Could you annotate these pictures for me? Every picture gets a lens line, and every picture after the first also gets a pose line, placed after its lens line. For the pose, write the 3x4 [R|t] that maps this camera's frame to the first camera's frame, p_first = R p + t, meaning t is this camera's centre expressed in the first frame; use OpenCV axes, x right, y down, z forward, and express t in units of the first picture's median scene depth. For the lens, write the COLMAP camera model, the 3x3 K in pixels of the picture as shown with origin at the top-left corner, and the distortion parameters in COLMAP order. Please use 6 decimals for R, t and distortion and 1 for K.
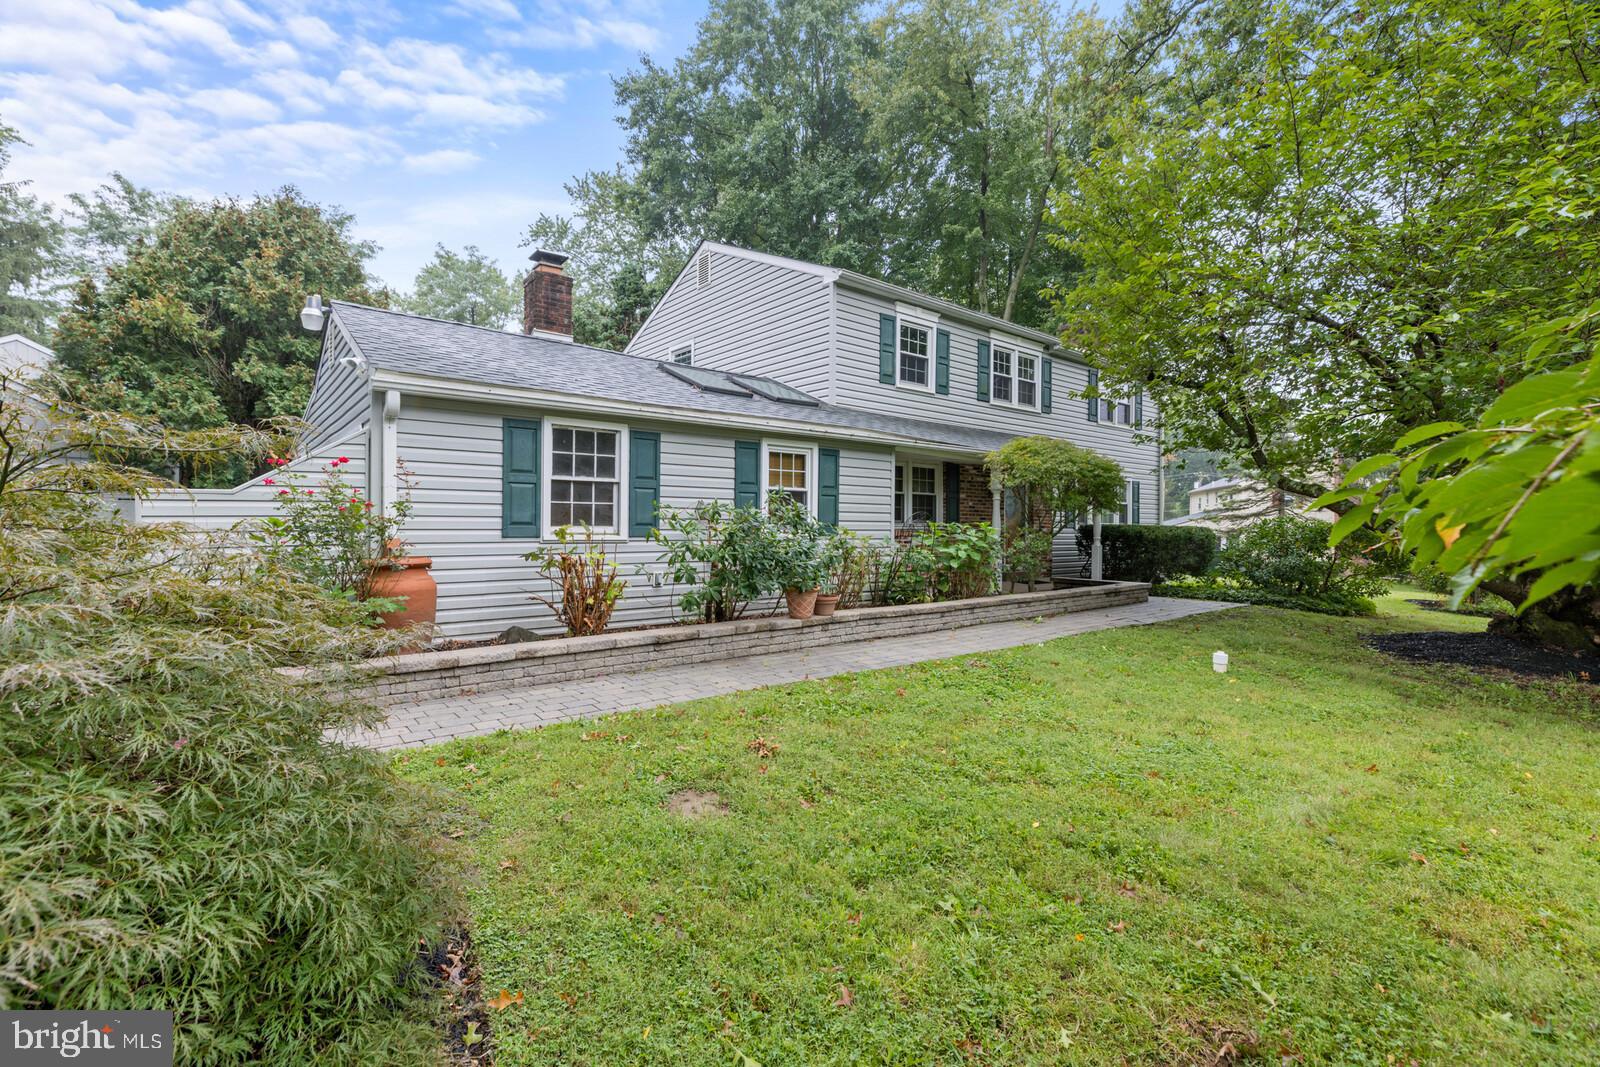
lens RADIAL K [[704.2, 0, 792.9], [0, 704.2, 524.8], [0, 0, 1]] dist [-0.000047, 0.000094]
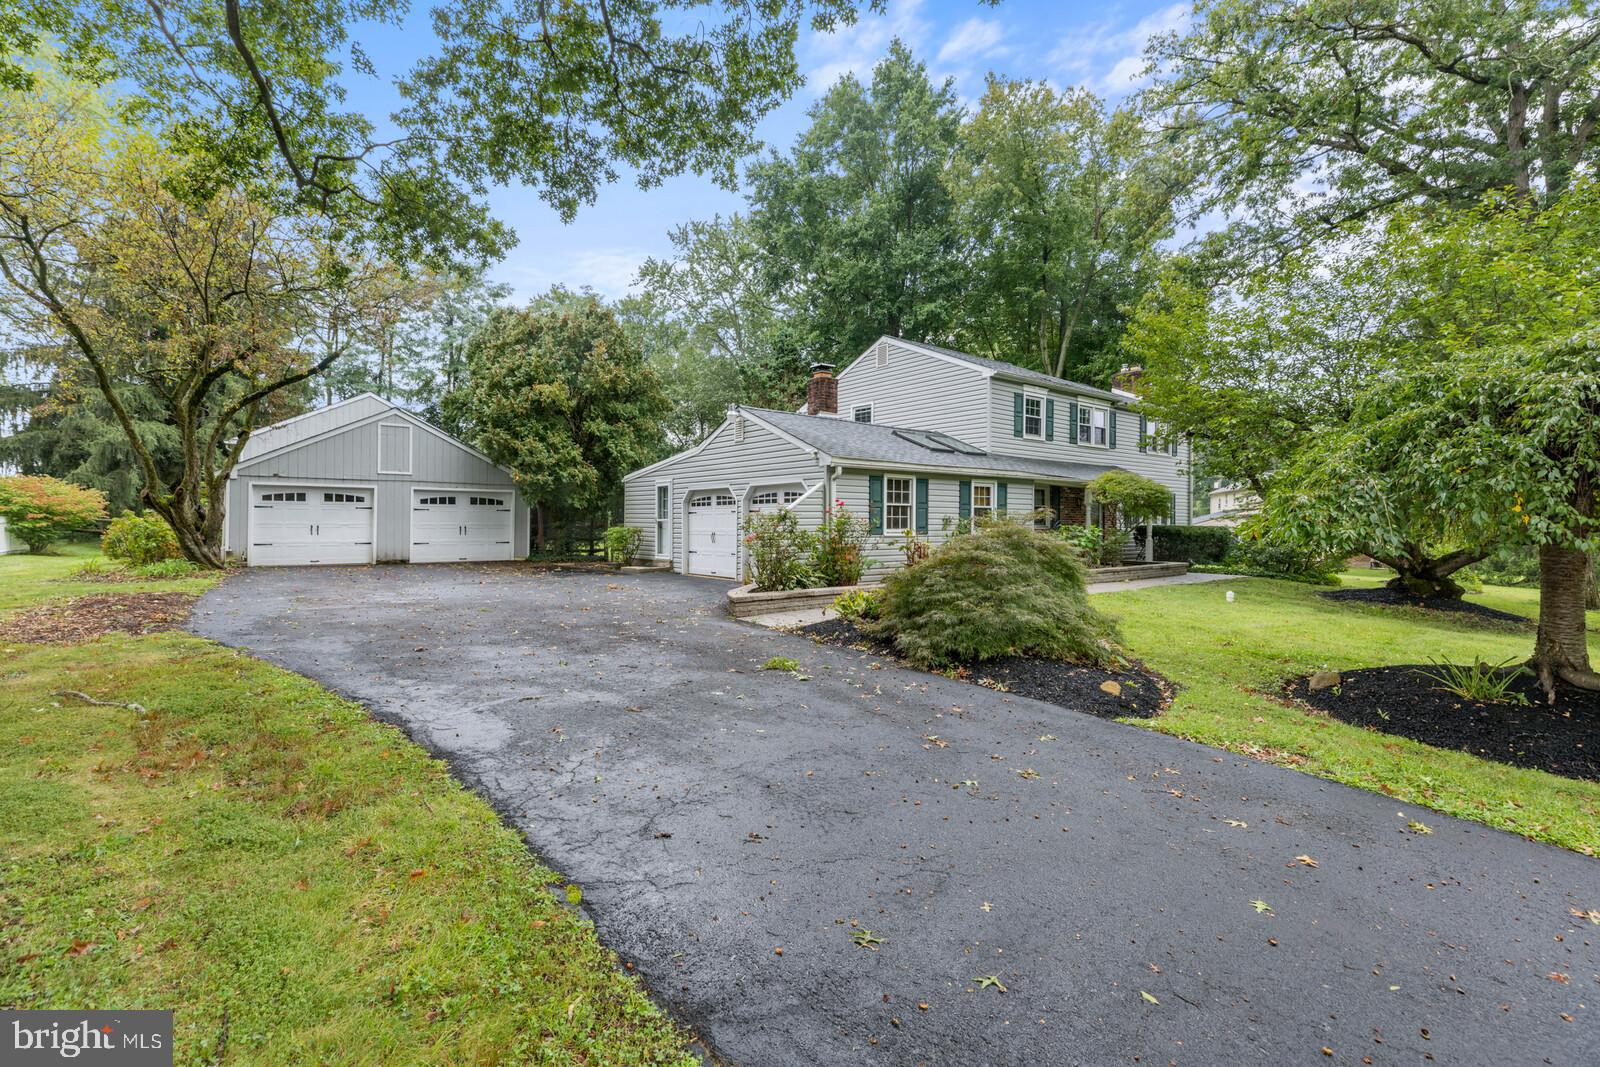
lens RADIAL K [[724.9, 0, 801.8], [0, 724.9, 521.9], [0, 0, 1]] dist [0.014949, -0.000007]
pose [[0.999982, -0.005209, 0.002983, -0.337954], [0.005215, 0.999984, -0.002146, -0.009108], [-0.002972, 0.002162, 0.999993, -0.587611]]
